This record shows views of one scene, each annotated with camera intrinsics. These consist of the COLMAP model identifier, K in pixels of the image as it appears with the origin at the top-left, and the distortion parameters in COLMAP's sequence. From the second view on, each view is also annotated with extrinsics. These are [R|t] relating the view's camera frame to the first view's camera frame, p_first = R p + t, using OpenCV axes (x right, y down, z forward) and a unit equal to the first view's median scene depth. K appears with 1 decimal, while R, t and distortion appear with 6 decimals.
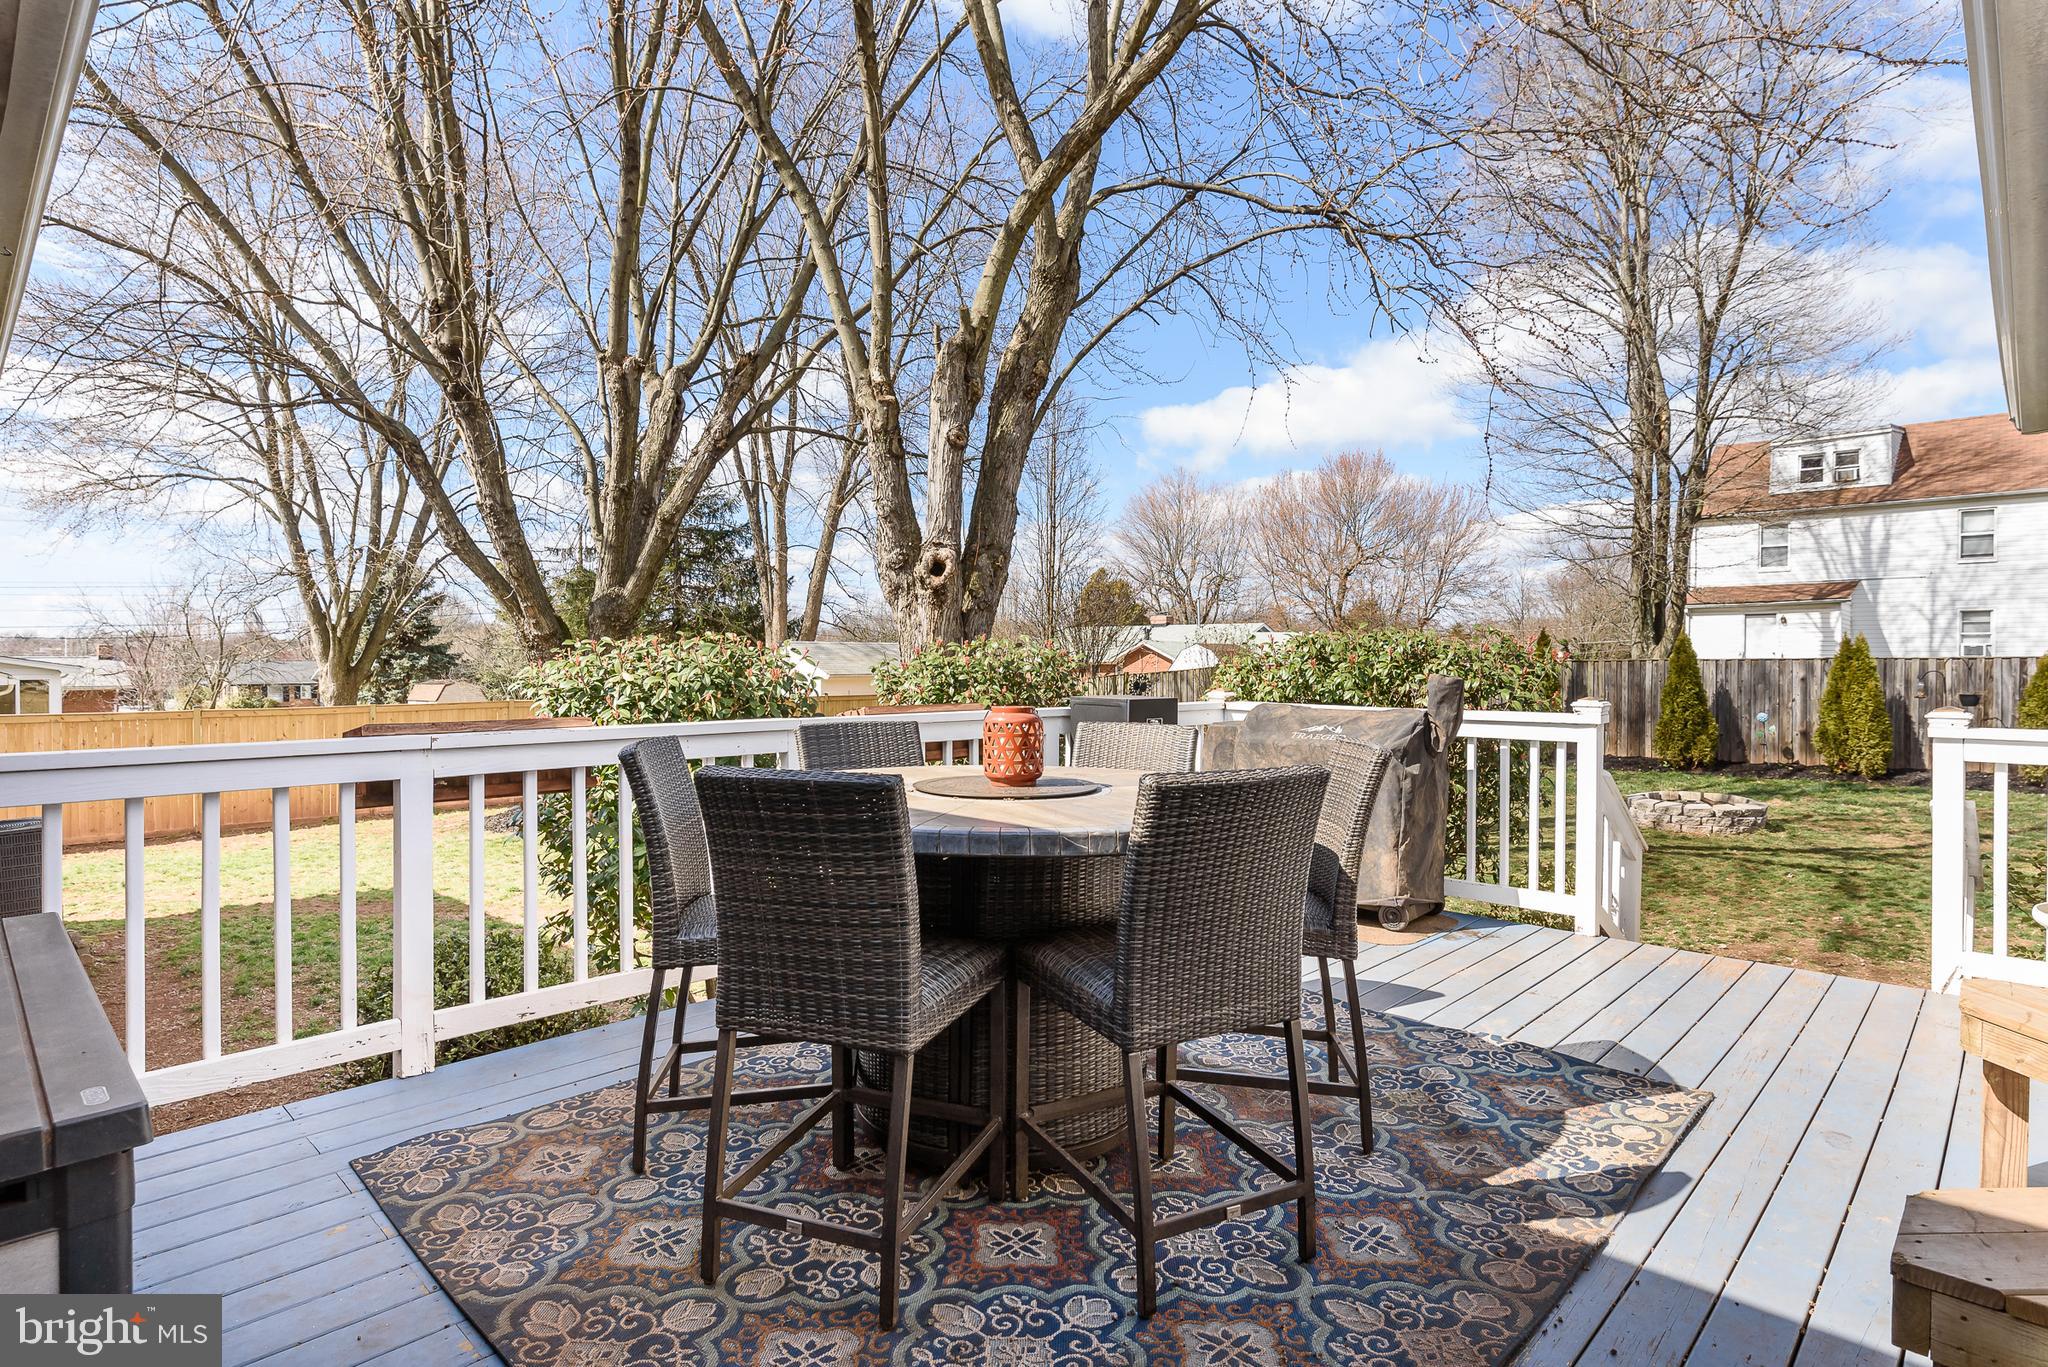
lens RADIAL K [[1070.0, 0, 1024.0], [0, 1070.0, 683.5], [0, 0, 1]] dist [-0.000128, 0.000041]
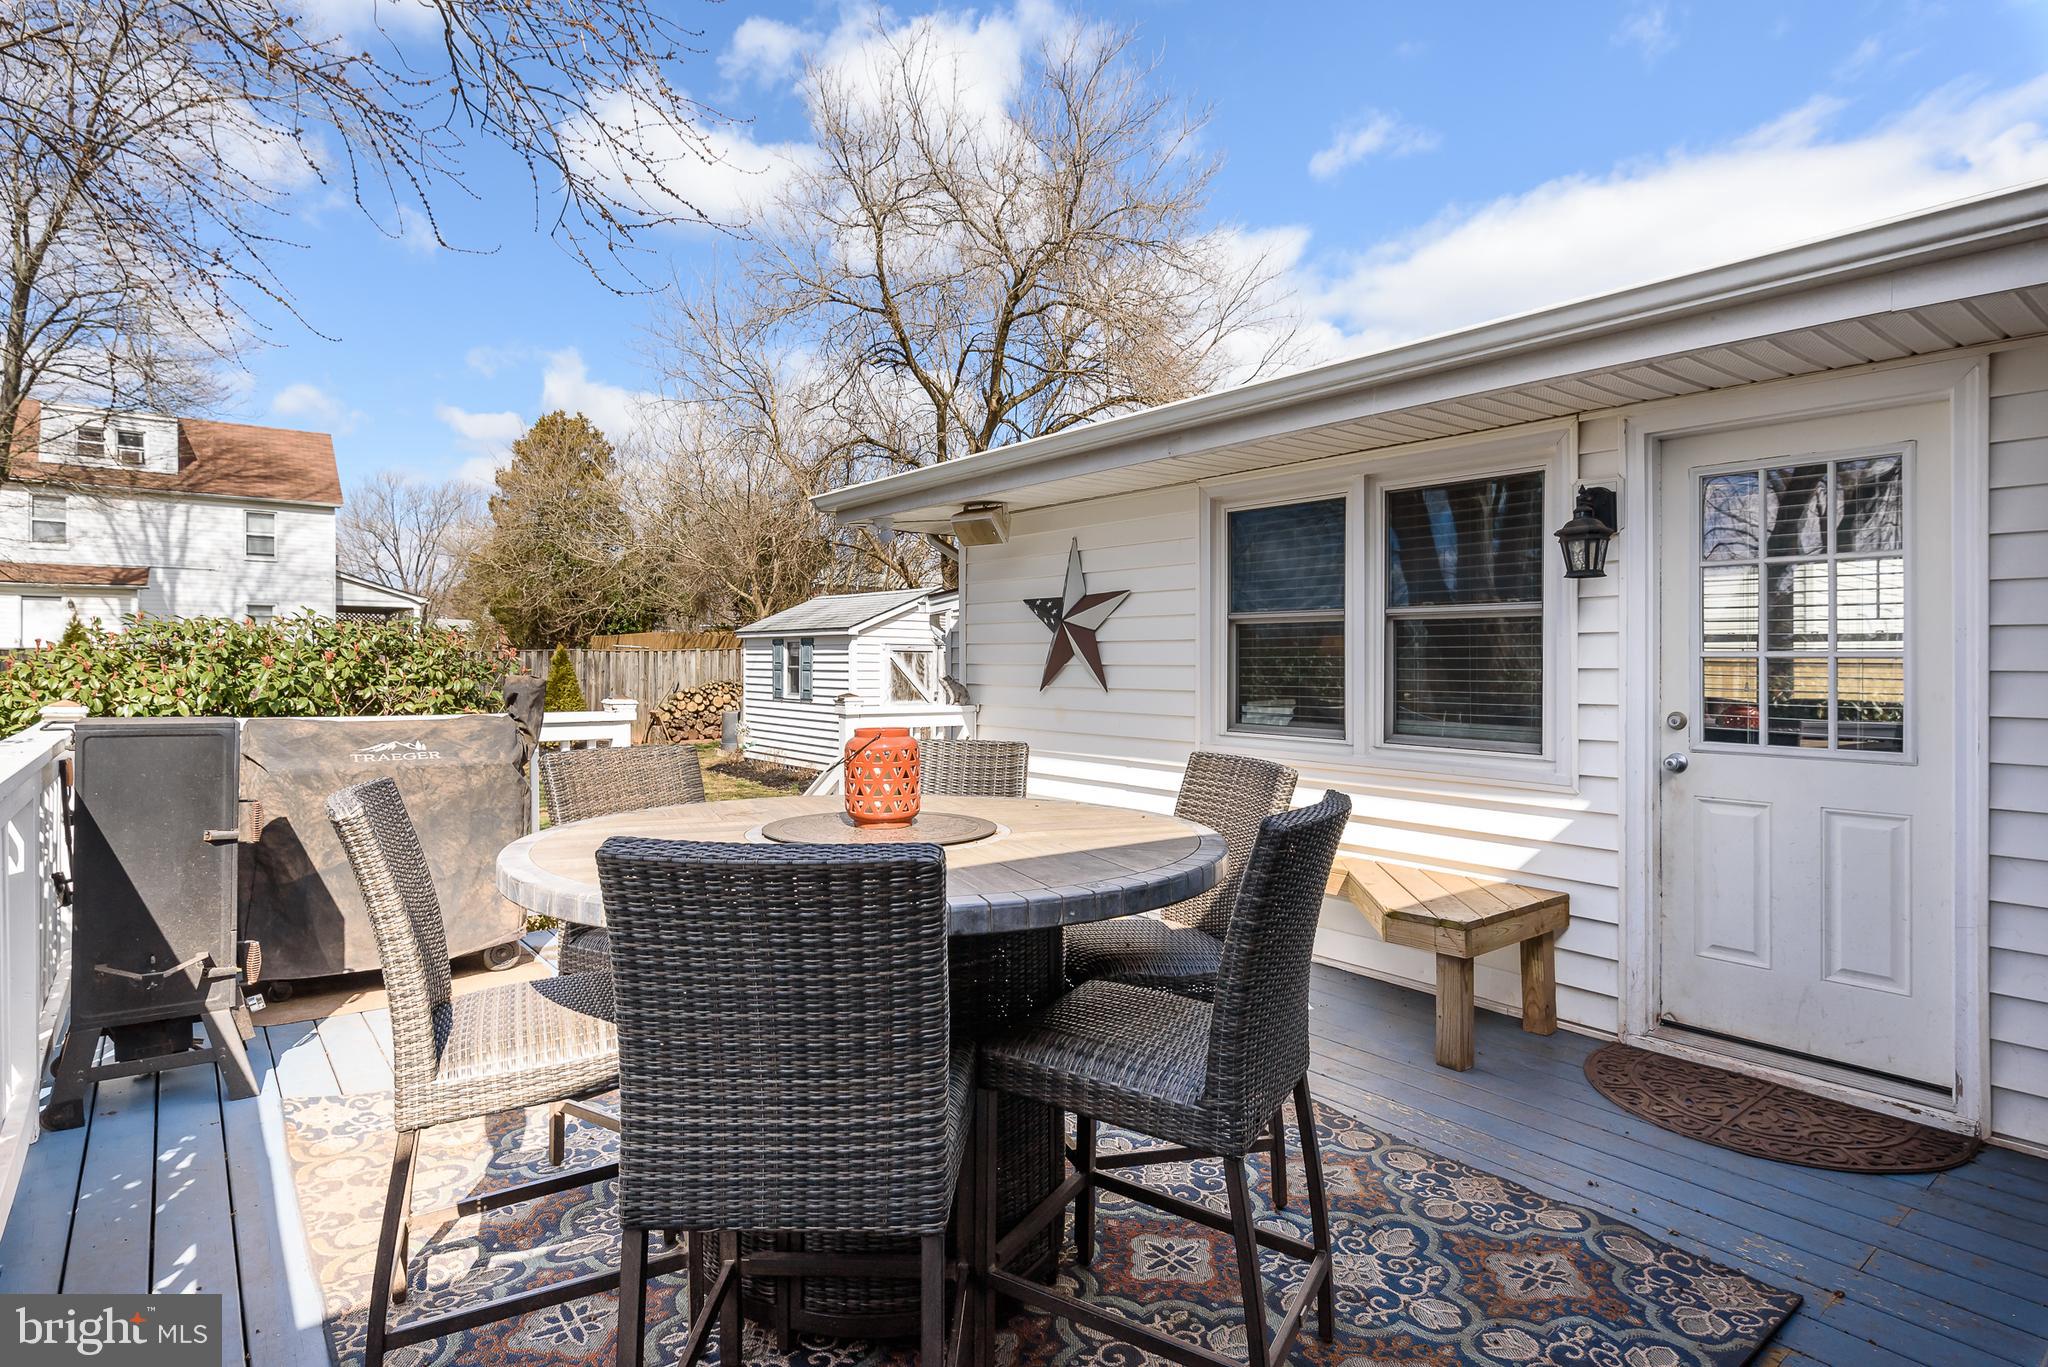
lens RADIAL K [[1070.0, 0, 1024.0], [0, 1070.0, 683.5], [0, 0, 1]] dist [-0.000128, 0.000041]
pose [[0.136286, -0.021607, 0.990434, -0.081528], [0.010267, 0.999739, 0.020397, -0.002802], [-0.990616, 0.007389, 0.136472, 0.080890]]
